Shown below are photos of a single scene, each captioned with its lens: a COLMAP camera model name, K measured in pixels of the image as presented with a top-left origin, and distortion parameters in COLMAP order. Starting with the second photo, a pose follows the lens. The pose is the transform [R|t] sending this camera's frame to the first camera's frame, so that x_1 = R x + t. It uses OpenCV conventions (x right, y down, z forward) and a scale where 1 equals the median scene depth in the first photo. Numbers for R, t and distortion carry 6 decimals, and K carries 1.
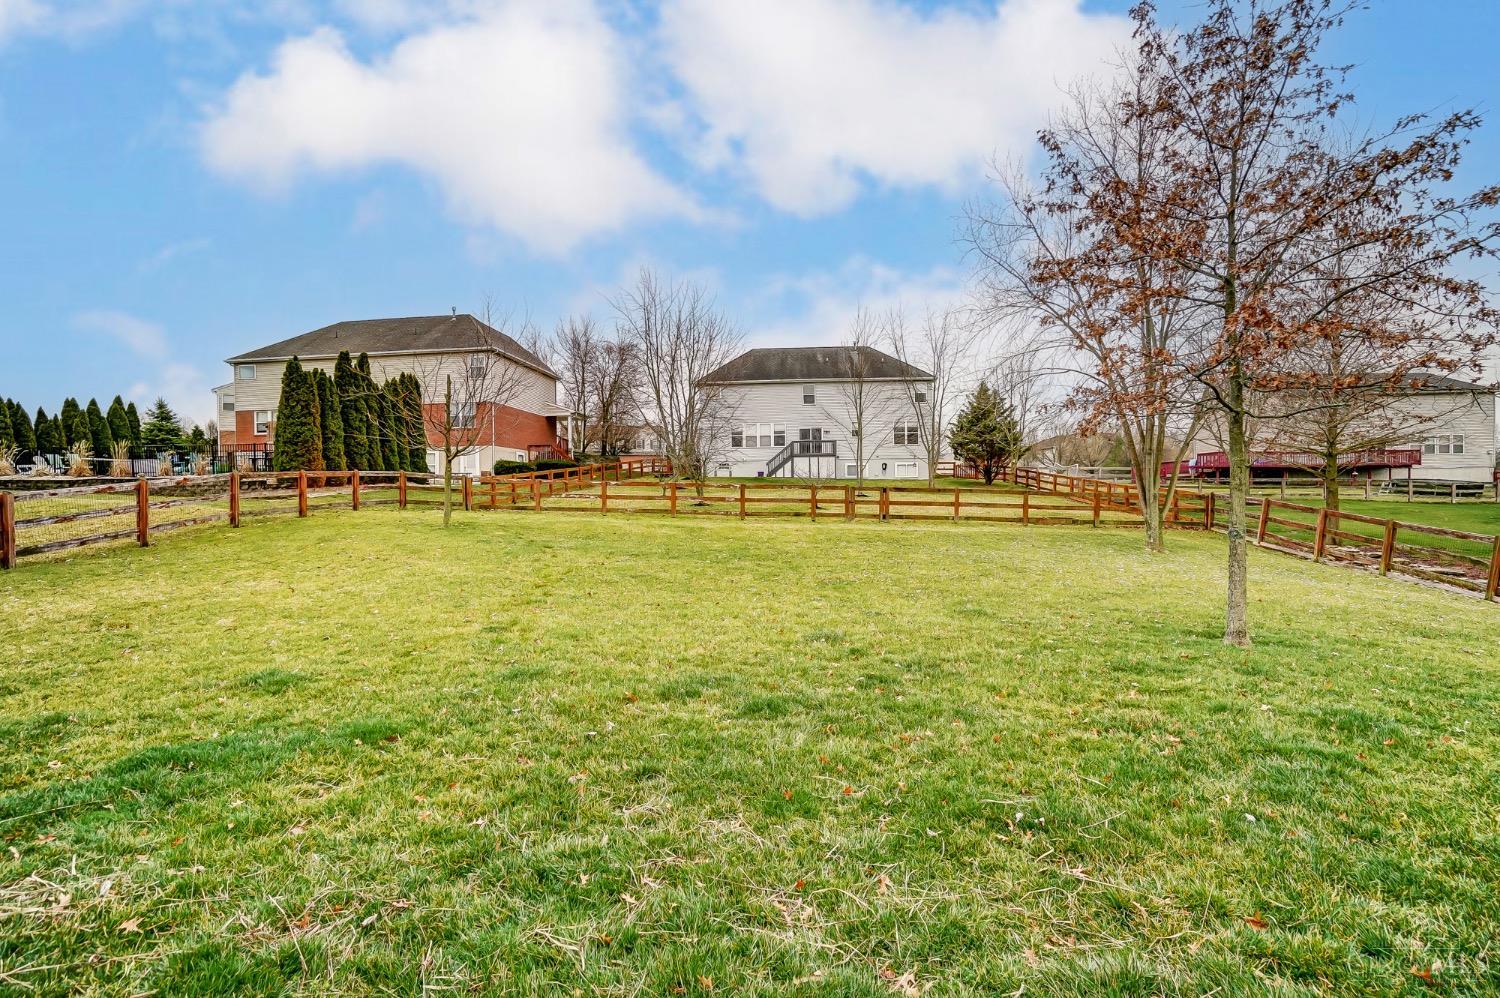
lens RADIAL K [[658.9, 0, 740.3], [0, 658.9, 504.2], [0, 0, 1]] dist [-0.075451, 0.030160]
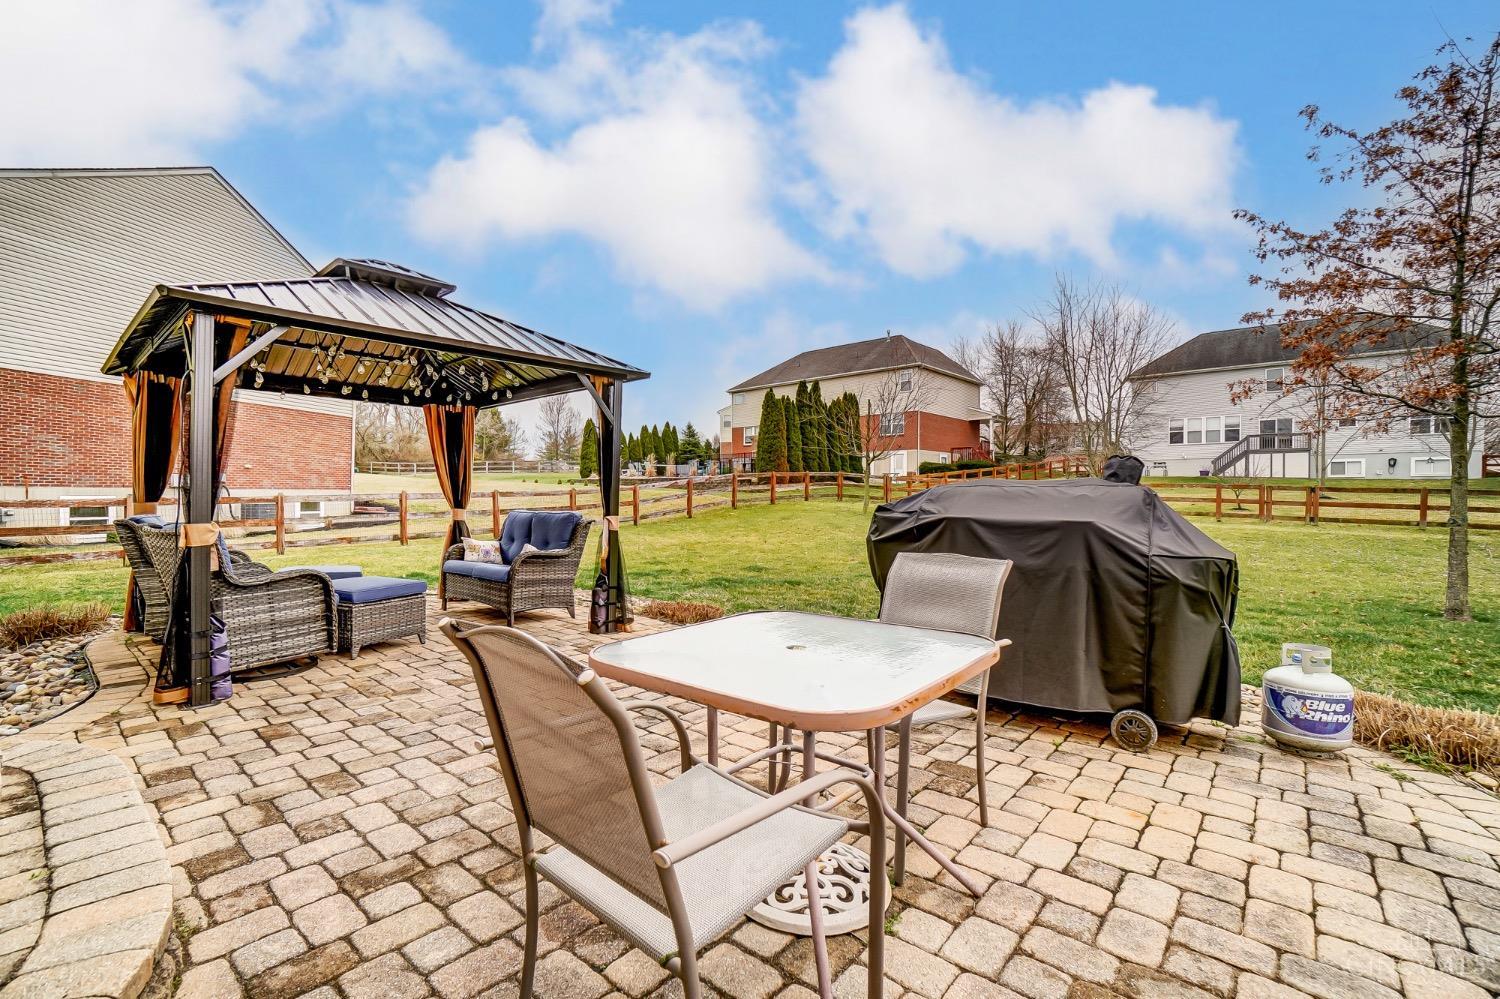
lens RADIAL K [[658.9, 0, 740.3], [0, 658.9, 504.7], [0, 0, 1]] dist [-0.075451, 0.030160]
pose [[0.794523, 0.021290, -0.606861, 0.091603], [-0.021053, 0.999750, 0.007511, 0.006829], [0.606869, 0.006809, 0.794773, -0.129437]]
